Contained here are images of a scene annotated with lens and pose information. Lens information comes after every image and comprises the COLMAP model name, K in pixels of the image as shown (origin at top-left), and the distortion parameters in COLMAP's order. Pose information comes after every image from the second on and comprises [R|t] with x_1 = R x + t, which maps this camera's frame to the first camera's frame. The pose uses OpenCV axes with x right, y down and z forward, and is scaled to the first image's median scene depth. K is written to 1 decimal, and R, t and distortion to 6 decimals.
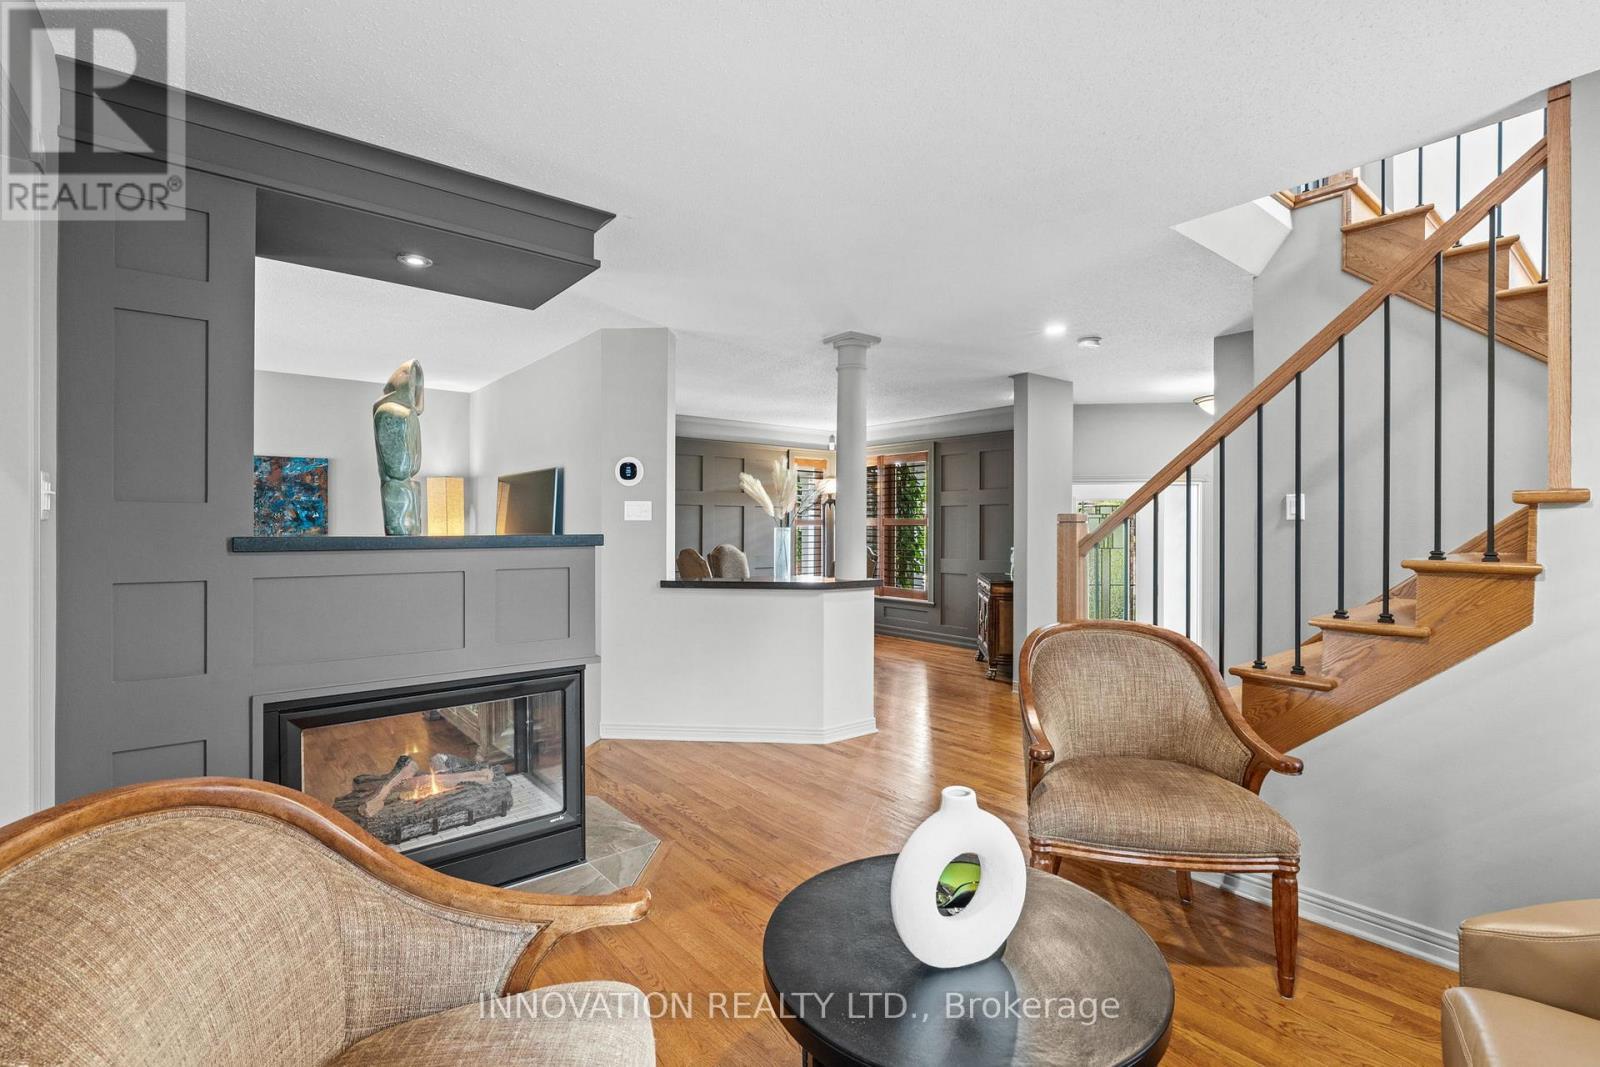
lens RADIAL K [[730.7, 0, 792.4], [0, 730.7, 534.1], [0, 0, 1]] dist [0.000521, -0.000192]
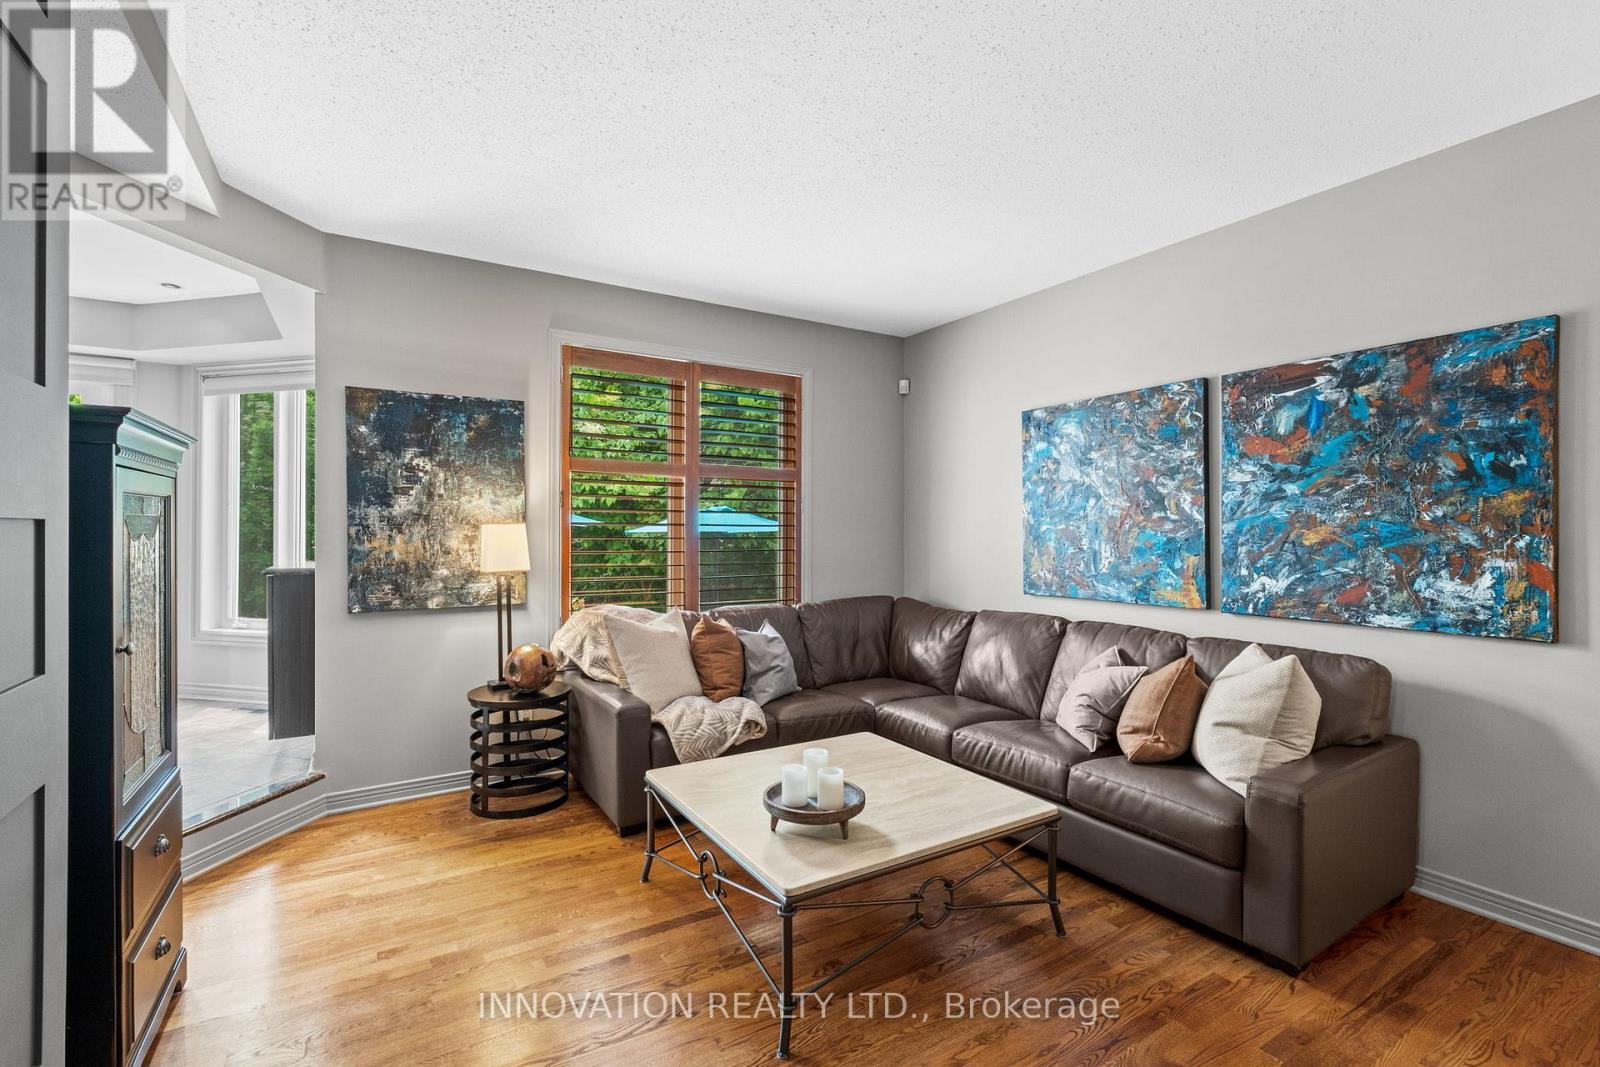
lens RADIAL K [[730.7, 0, 790.9], [0, 730.7, 532.7], [0, 0, 1]] dist [0.000521, -0.000192]
pose [[-0.133981, -0.001836, -0.990982, -0.260025], [-0.016052, 0.999871, 0.000318, 0.027427], [0.990854, 0.015950, -0.133994, 0.874465]]
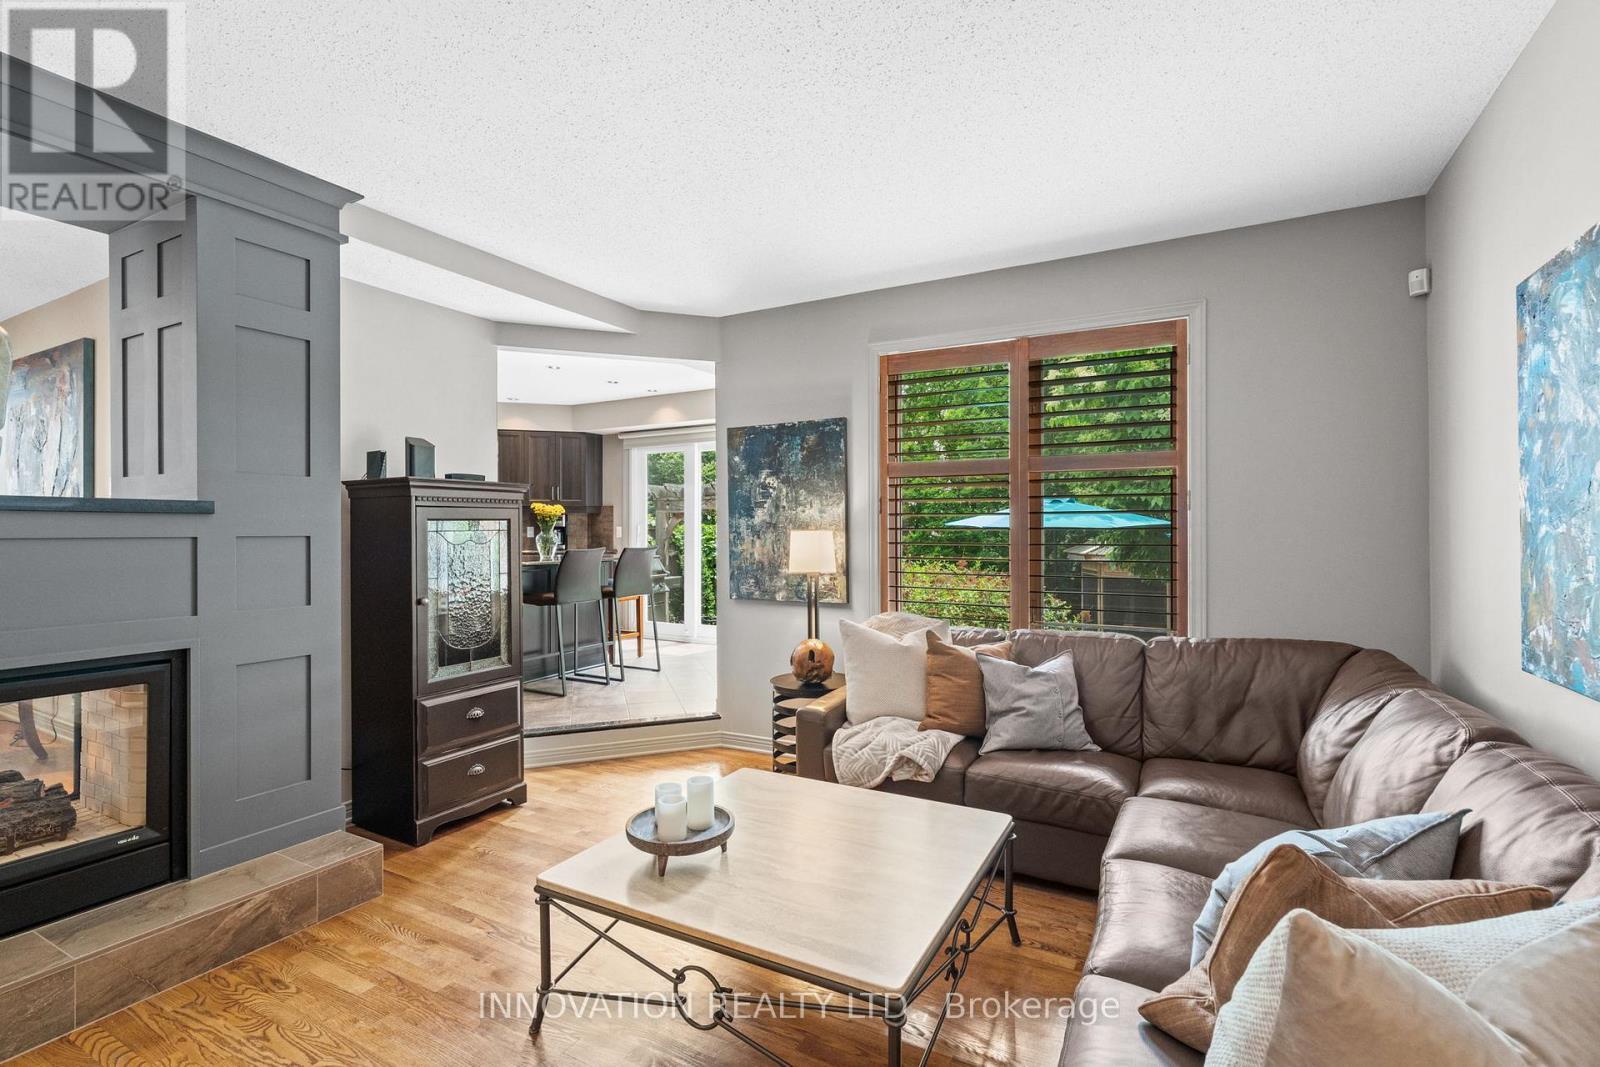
lens RADIAL K [[730.7, 0, 803.7], [0, 730.7, 530.2], [0, 0, 1]] dist [0.000521, -0.000192]
pose [[-0.922938, -0.000037, -0.384948, -0.657551], [-0.004083, 0.999945, 0.009694, 0.013922], [0.384926, 0.010519, -0.922887, 1.287106]]
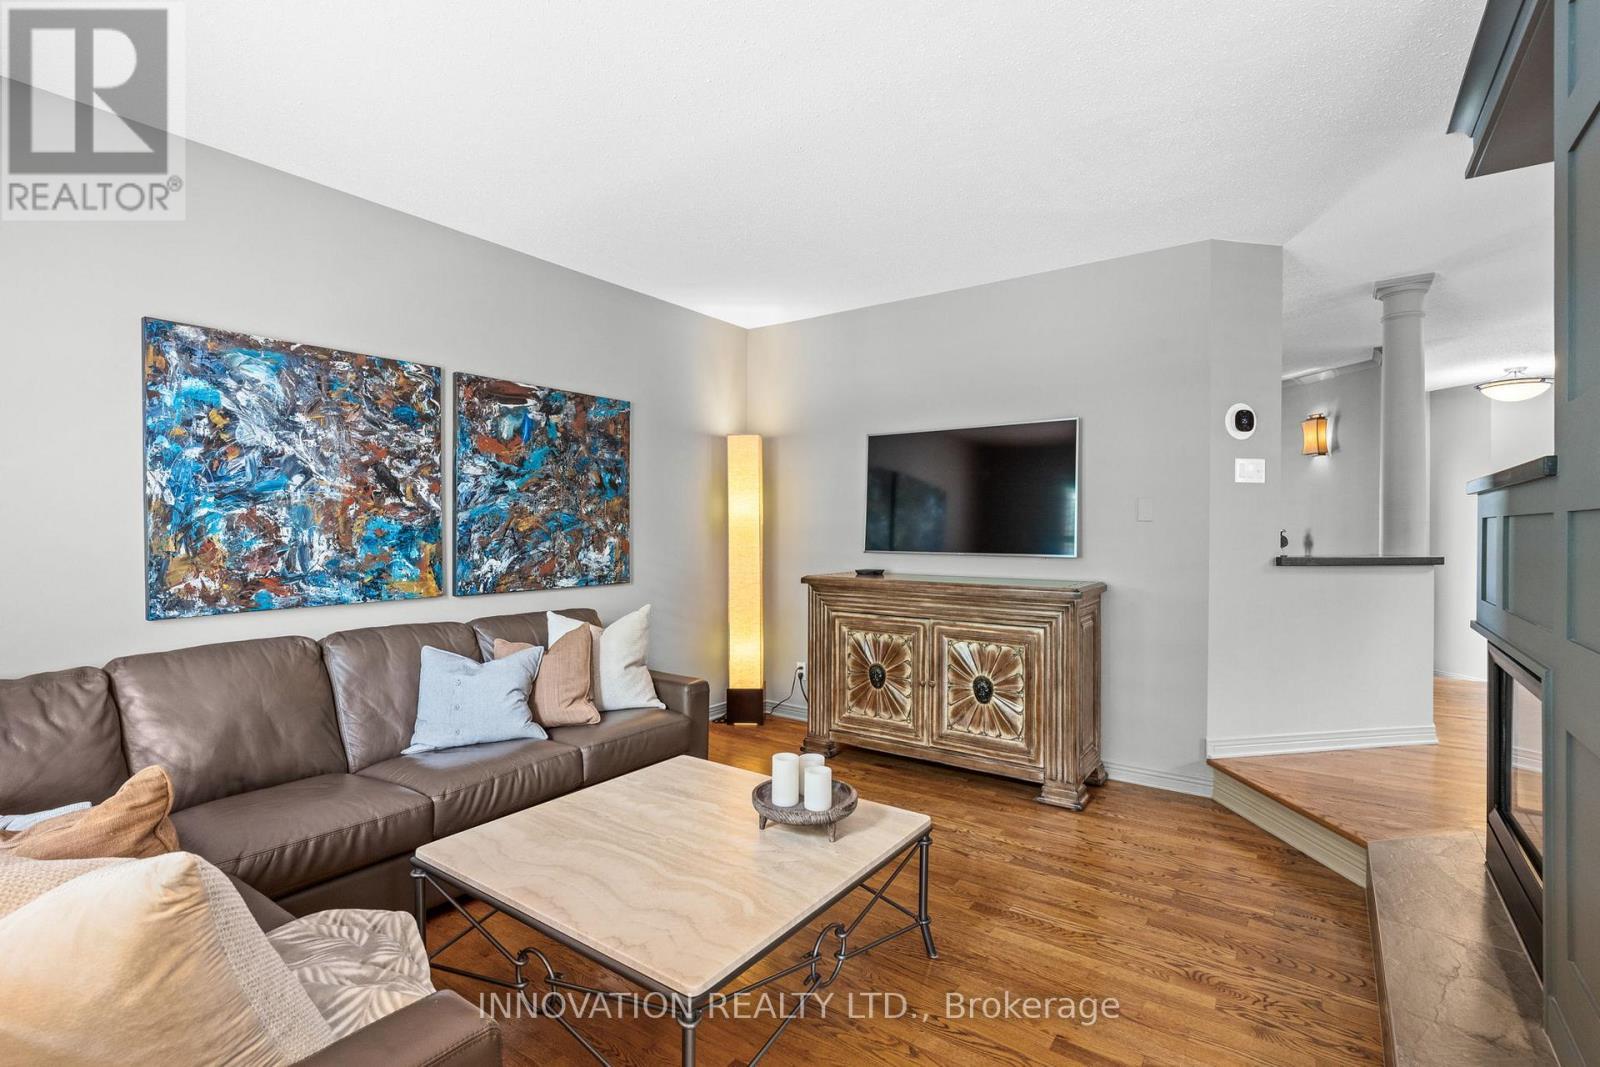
lens RADIAL K [[730.7, 0, 812.4], [0, 730.7, 533.0], [0, 0, 1]] dist [0.000521, -0.000192]
pose [[0.961294, -0.002504, 0.275513, -0.892400], [0.003538, 0.999988, -0.003258, 0.037442], [-0.275501, 0.004107, 0.961292, 0.358586]]
